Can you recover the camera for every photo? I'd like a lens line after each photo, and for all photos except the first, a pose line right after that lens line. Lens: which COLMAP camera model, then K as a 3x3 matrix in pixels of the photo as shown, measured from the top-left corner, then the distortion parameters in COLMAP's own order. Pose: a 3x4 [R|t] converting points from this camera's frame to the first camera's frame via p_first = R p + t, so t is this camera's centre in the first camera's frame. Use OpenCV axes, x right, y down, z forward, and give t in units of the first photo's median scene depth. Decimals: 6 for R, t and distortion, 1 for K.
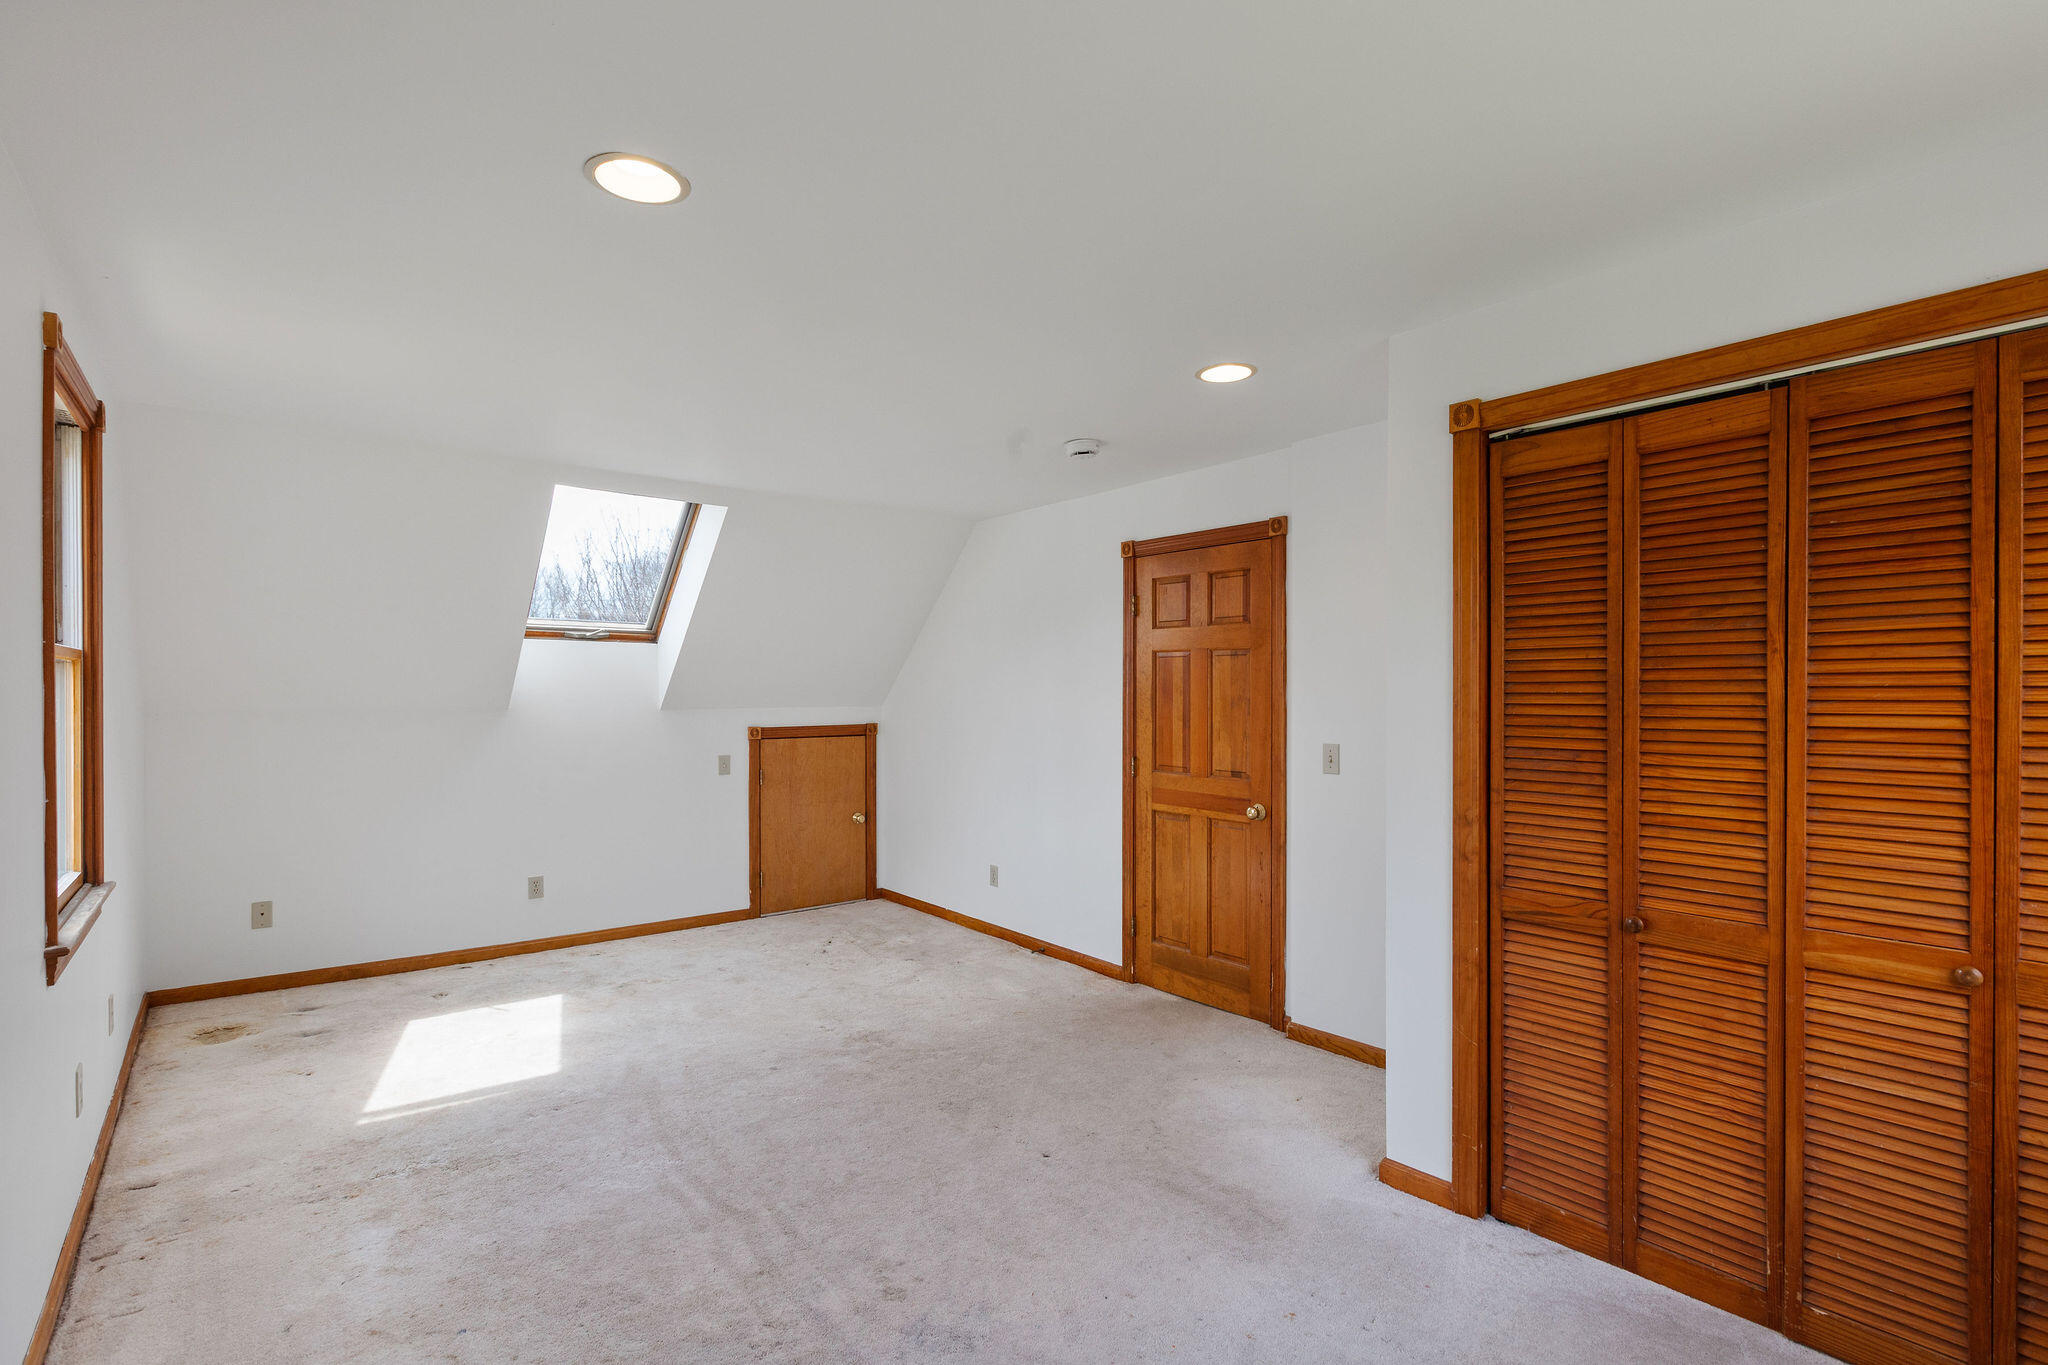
lens RADIAL K [[933.7, 0, 1015.7], [0, 933.7, 679.1], [0, 0, 1]] dist [0.002353, 0.000689]
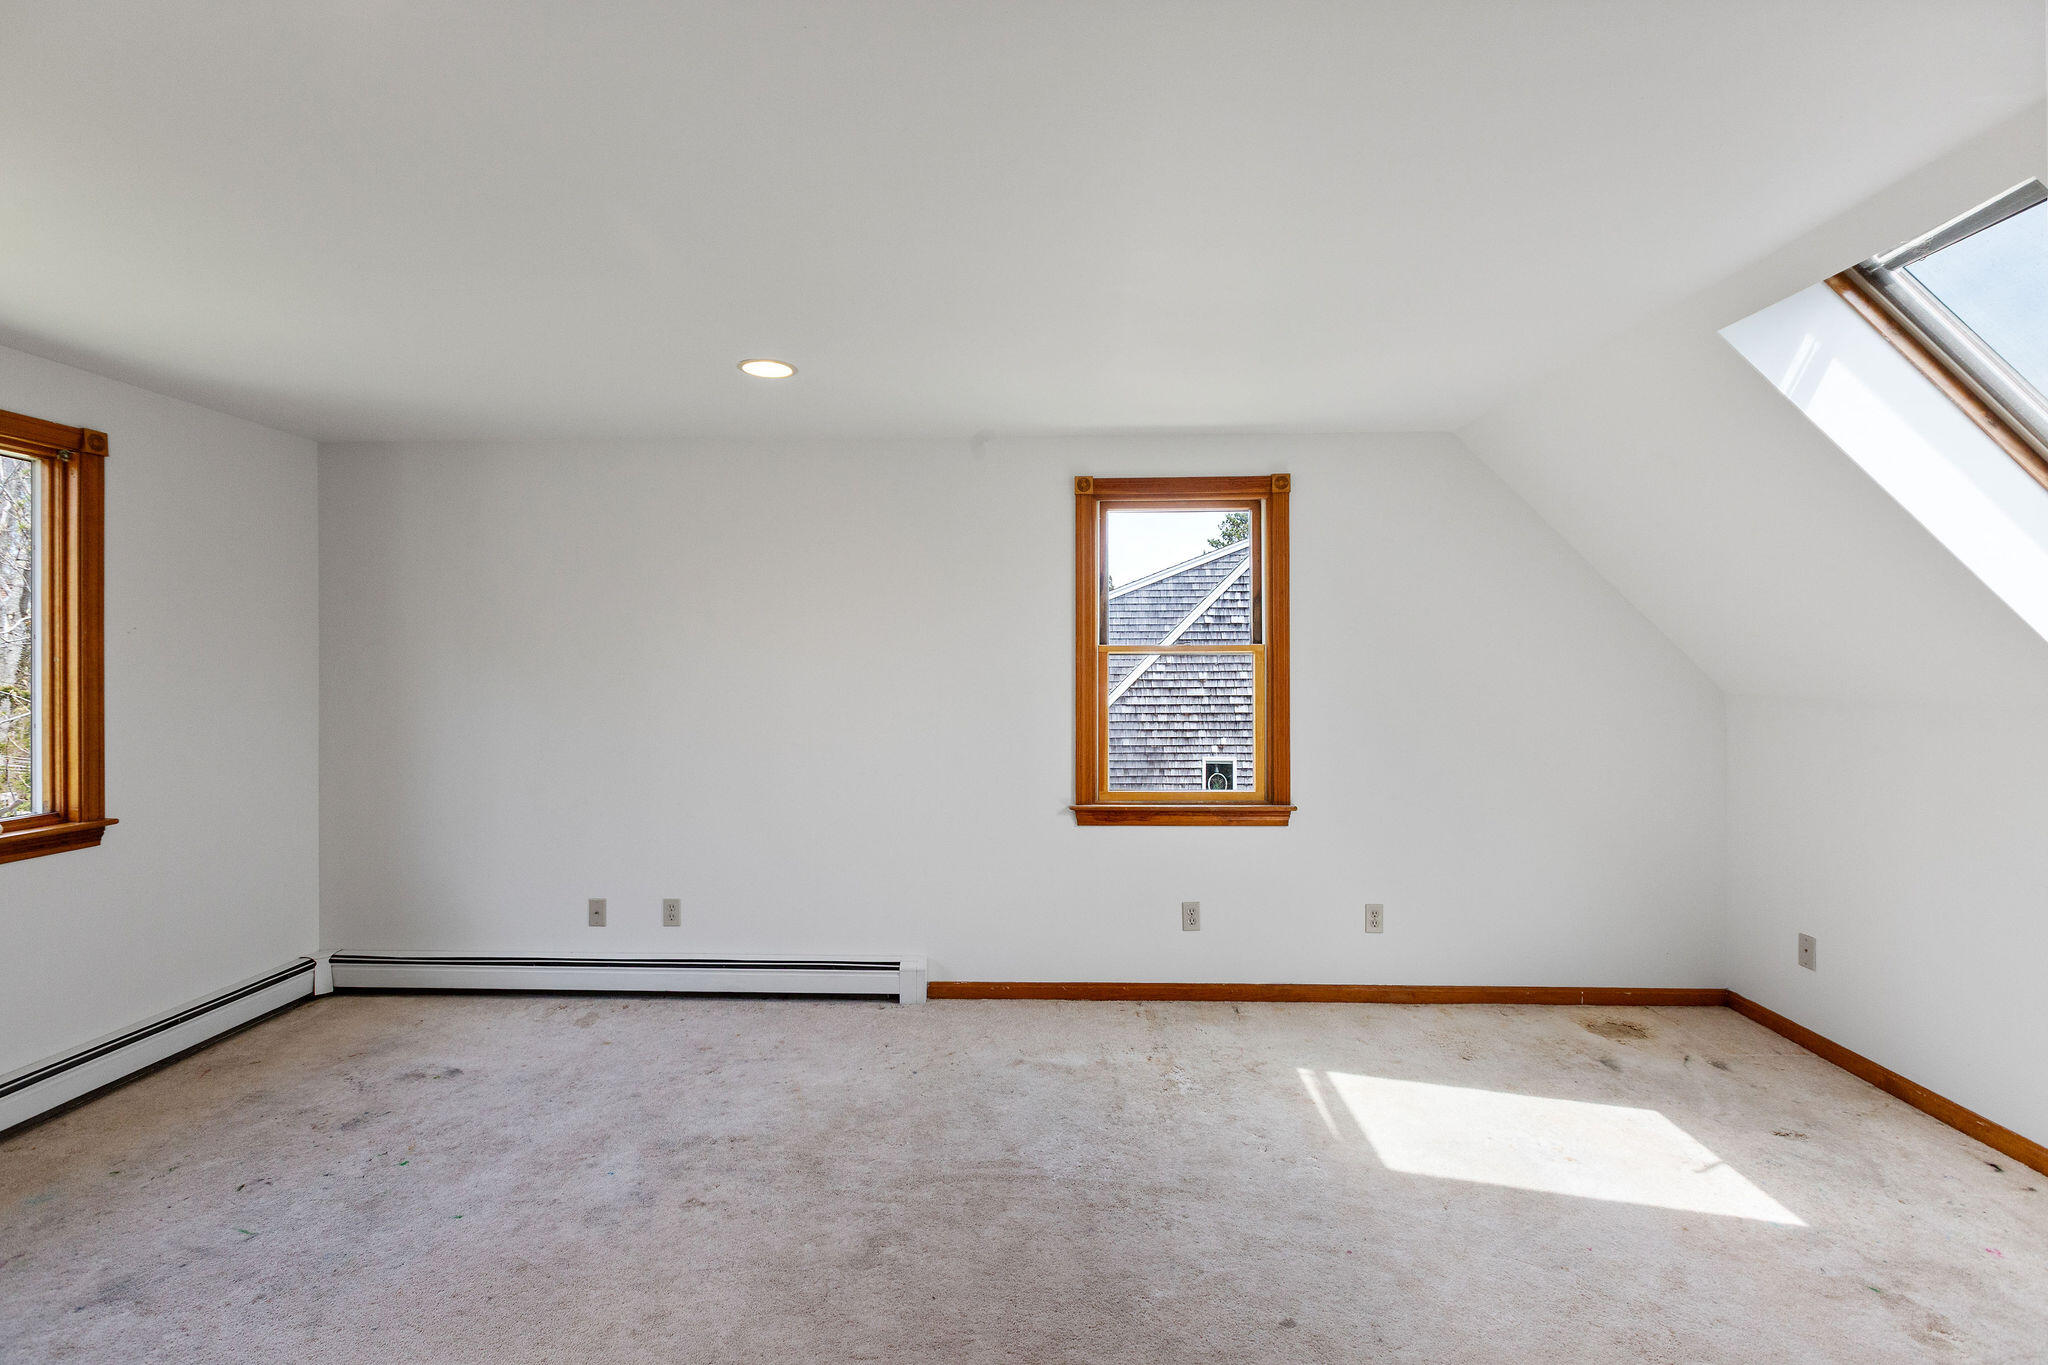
lens RADIAL K [[915.2, 0, 1018.7], [0, 915.2, 676.3], [0, 0, 1]] dist [0.002059, 0.000063]
pose [[-0.670840, -0.002808, -0.741597, 0.241318], [0.014228, 0.999760, -0.016656, 0.028215], [0.741466, -0.021725, -0.670639, 1.177232]]
